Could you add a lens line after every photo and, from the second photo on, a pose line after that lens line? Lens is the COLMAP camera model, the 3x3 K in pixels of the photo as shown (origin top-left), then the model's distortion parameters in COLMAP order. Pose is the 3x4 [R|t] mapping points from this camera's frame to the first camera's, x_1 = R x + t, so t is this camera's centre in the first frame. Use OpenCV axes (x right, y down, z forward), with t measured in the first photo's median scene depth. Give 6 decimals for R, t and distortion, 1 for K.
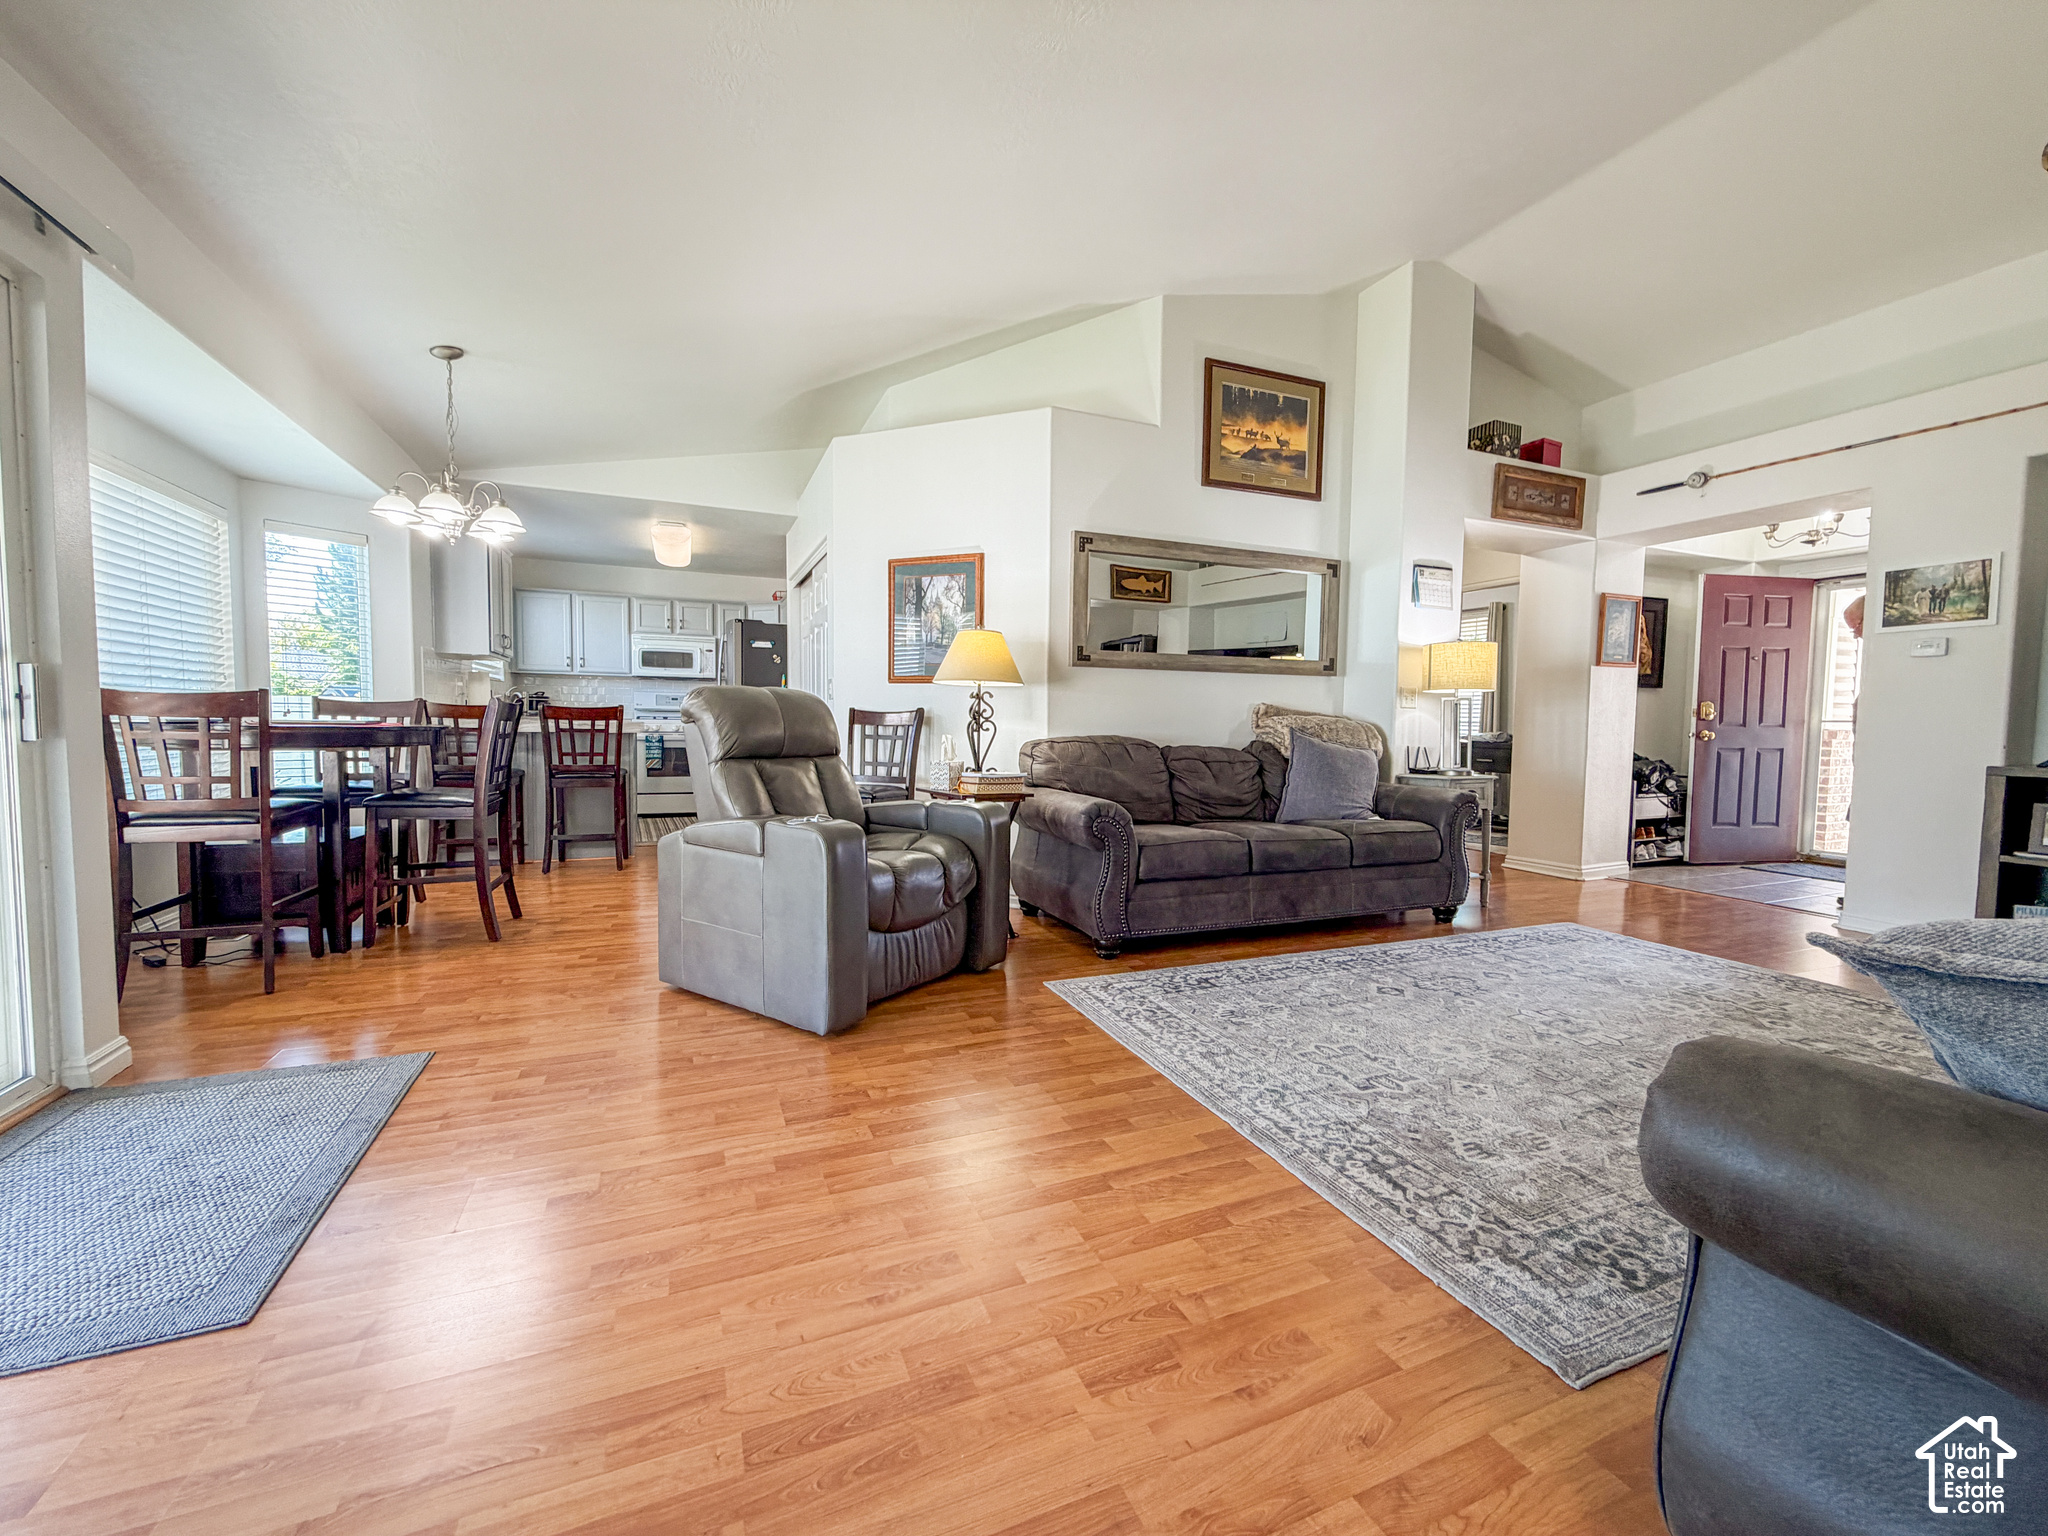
lens RADIAL K [[816.6, 0, 1018.1], [0, 816.6, 767.6], [0, 0, 1]] dist [0.000489, 0.000129]
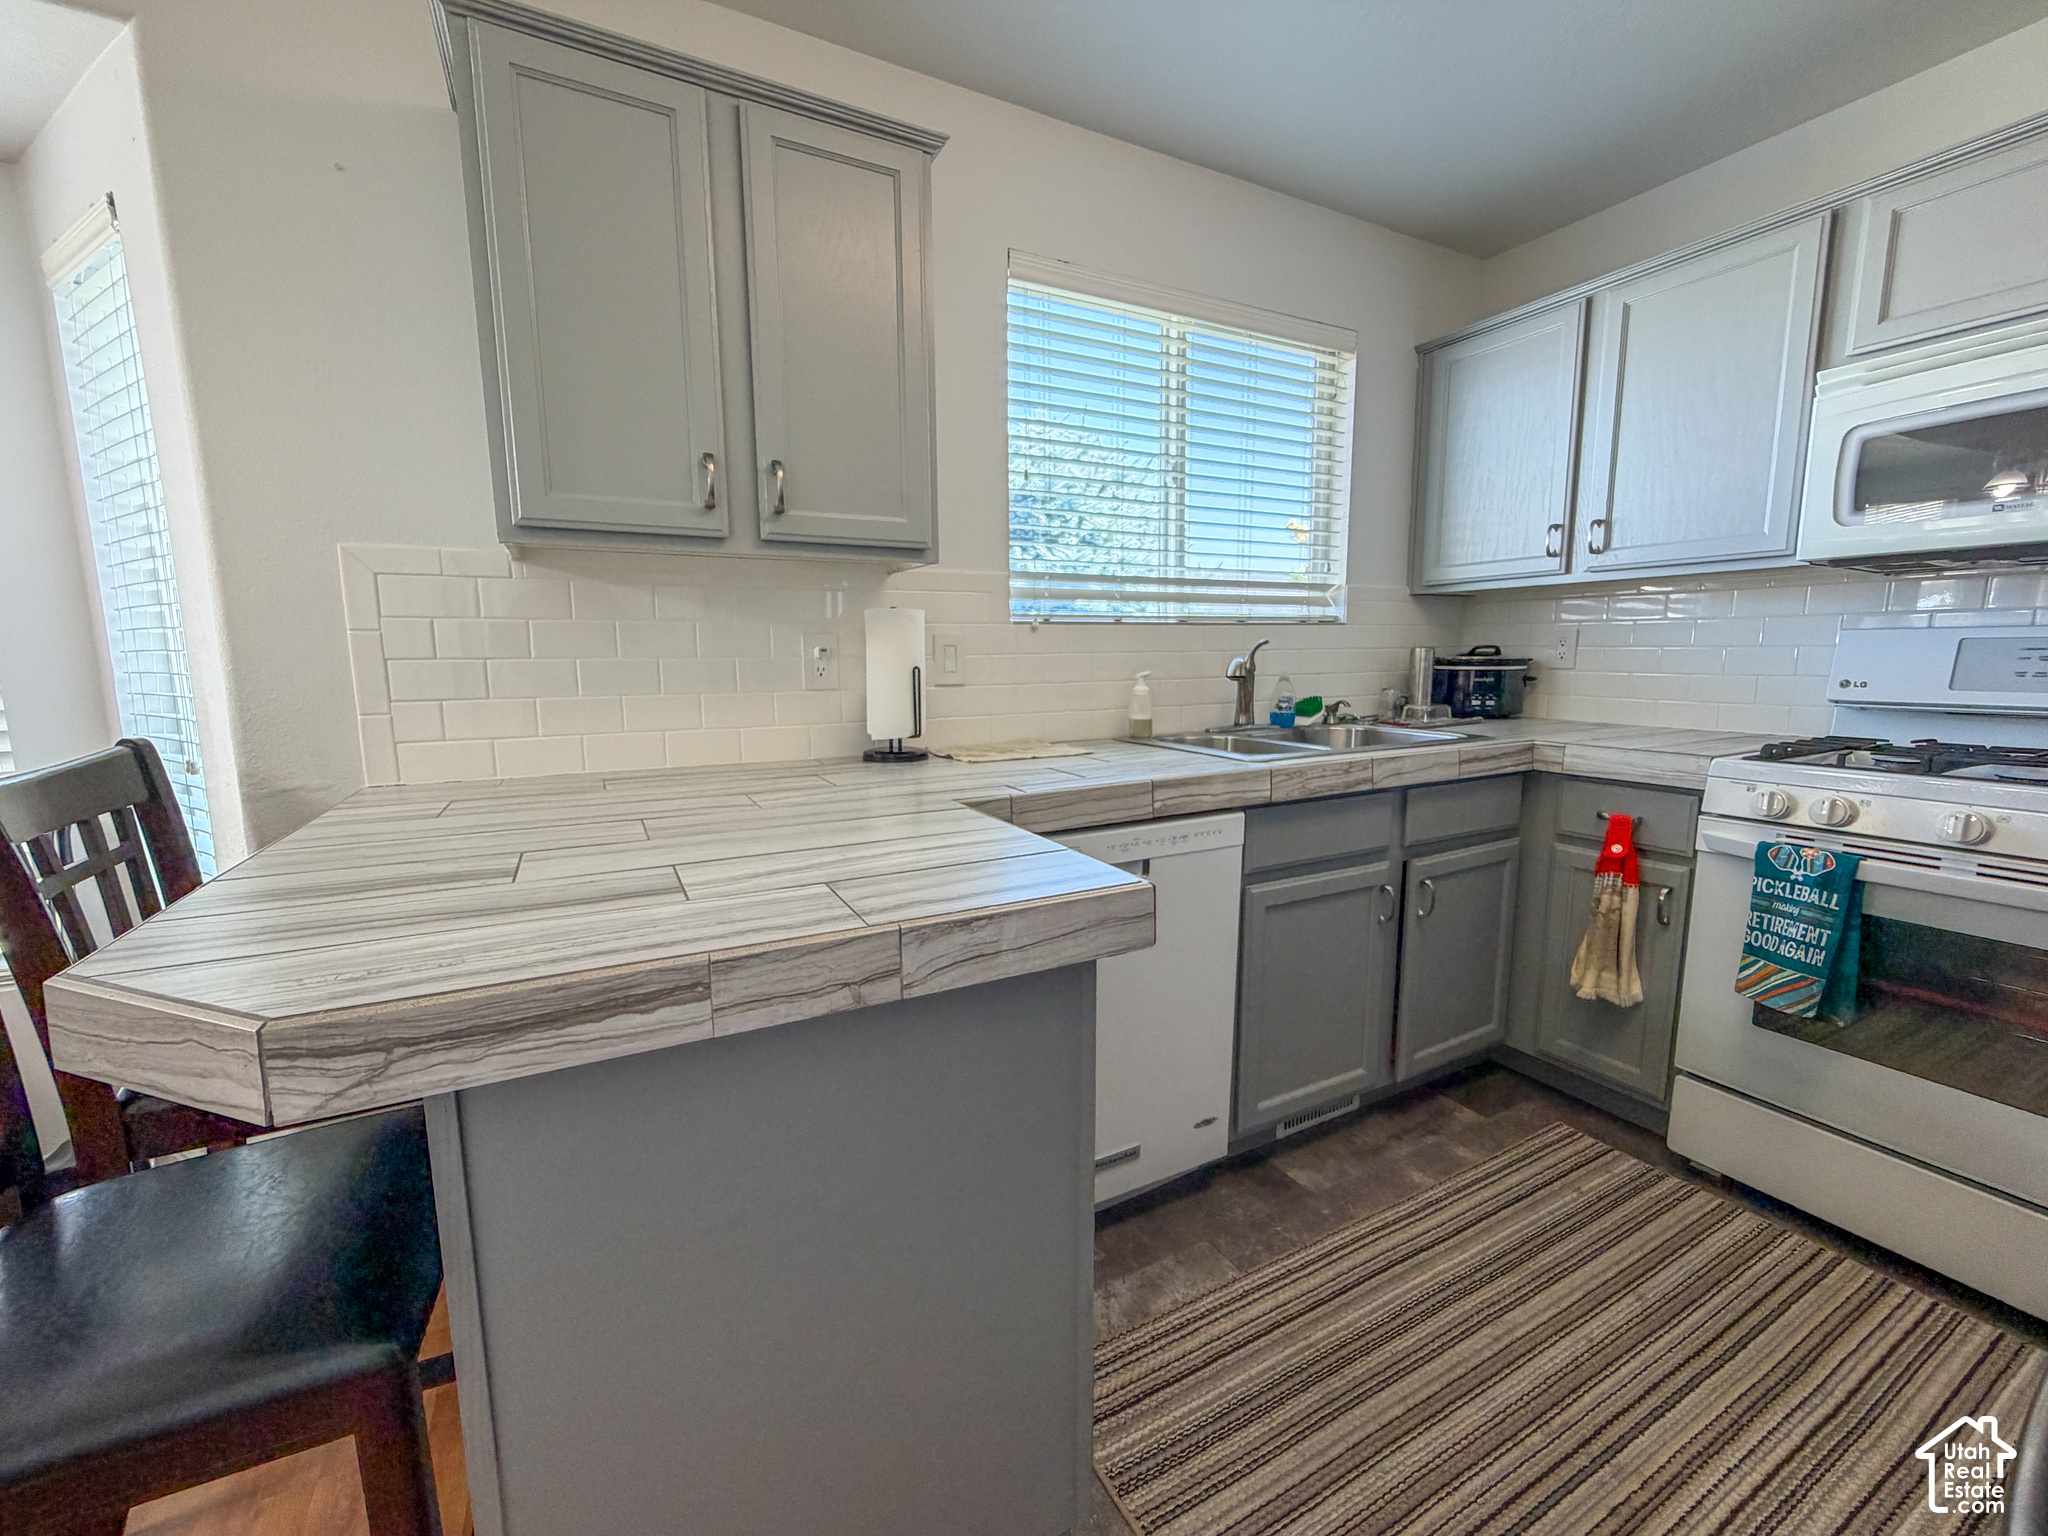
lens RADIAL K [[826.1, 0, 1024.0], [0, 826.1, 768.0], [0, 0, 1]] dist [0.000911, -0.000071]
pose [[0.090263, 0.121154, -0.988521, -0.462321], [-0.049282, 0.991900, 0.117068, -0.130164], [0.994698, 0.038149, 0.095503, 1.384738]]
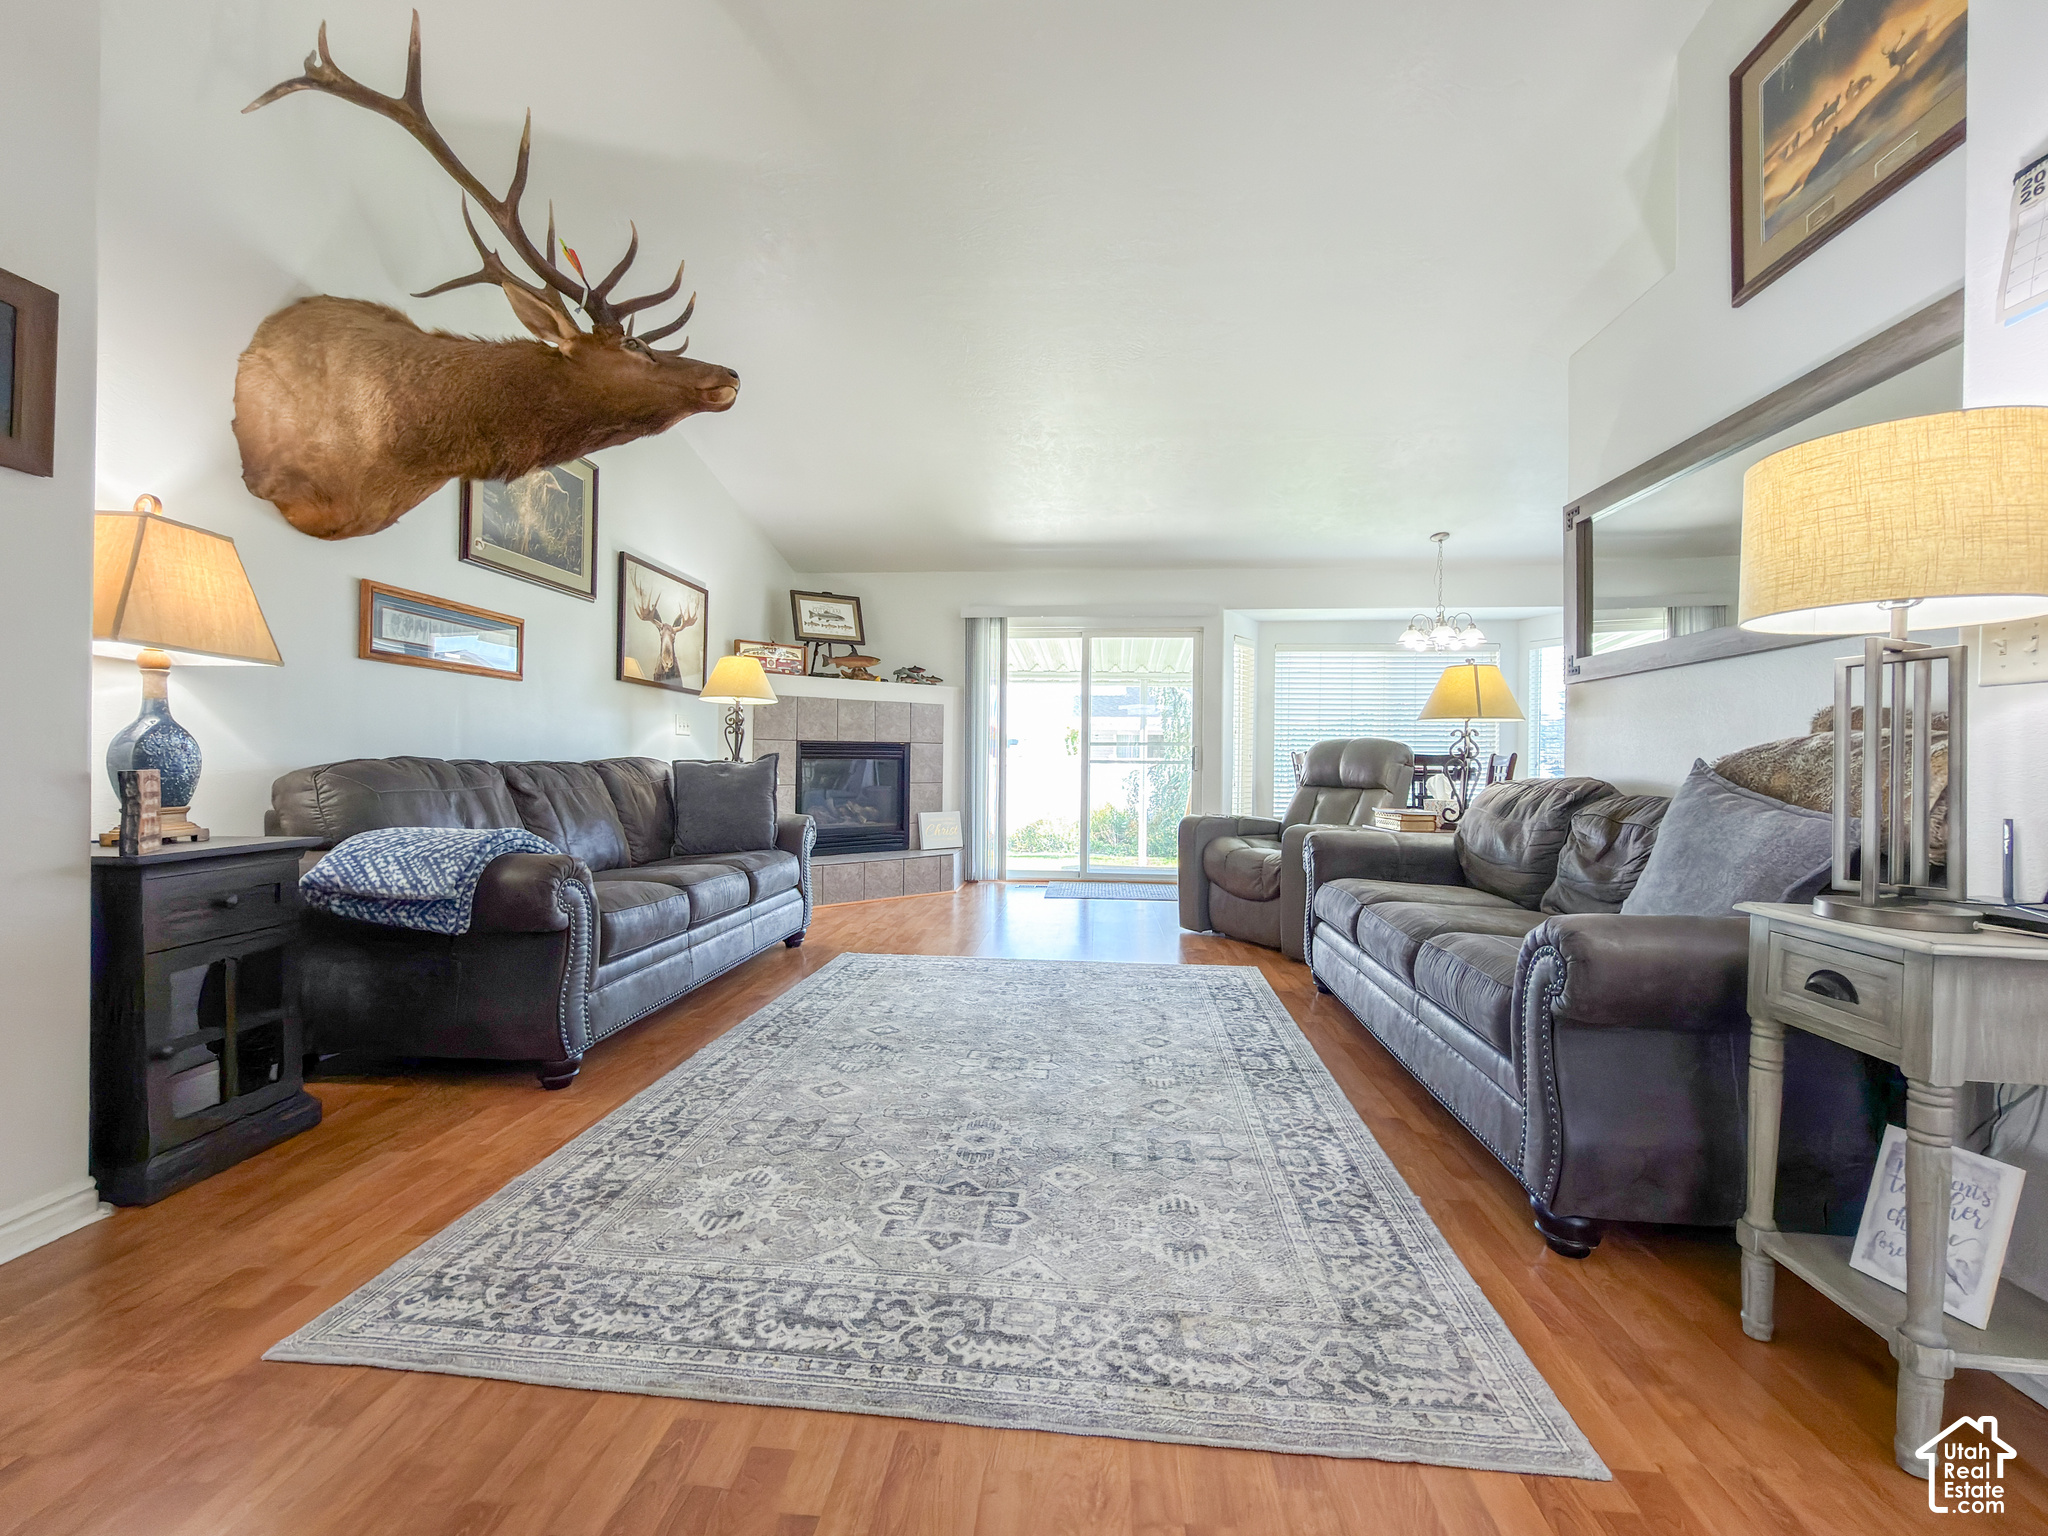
lens RADIAL K [[858.6, 0, 1024.0], [0, 858.6, 768.0], [0, 0, 1]] dist [0.000182, -0.000178]
pose [[-0.464439, -0.013755, -0.885498, 0.955473], [-0.066592, 0.997591, 0.019431, -0.029057], [0.883098, 0.067992, -0.464236, 0.896653]]
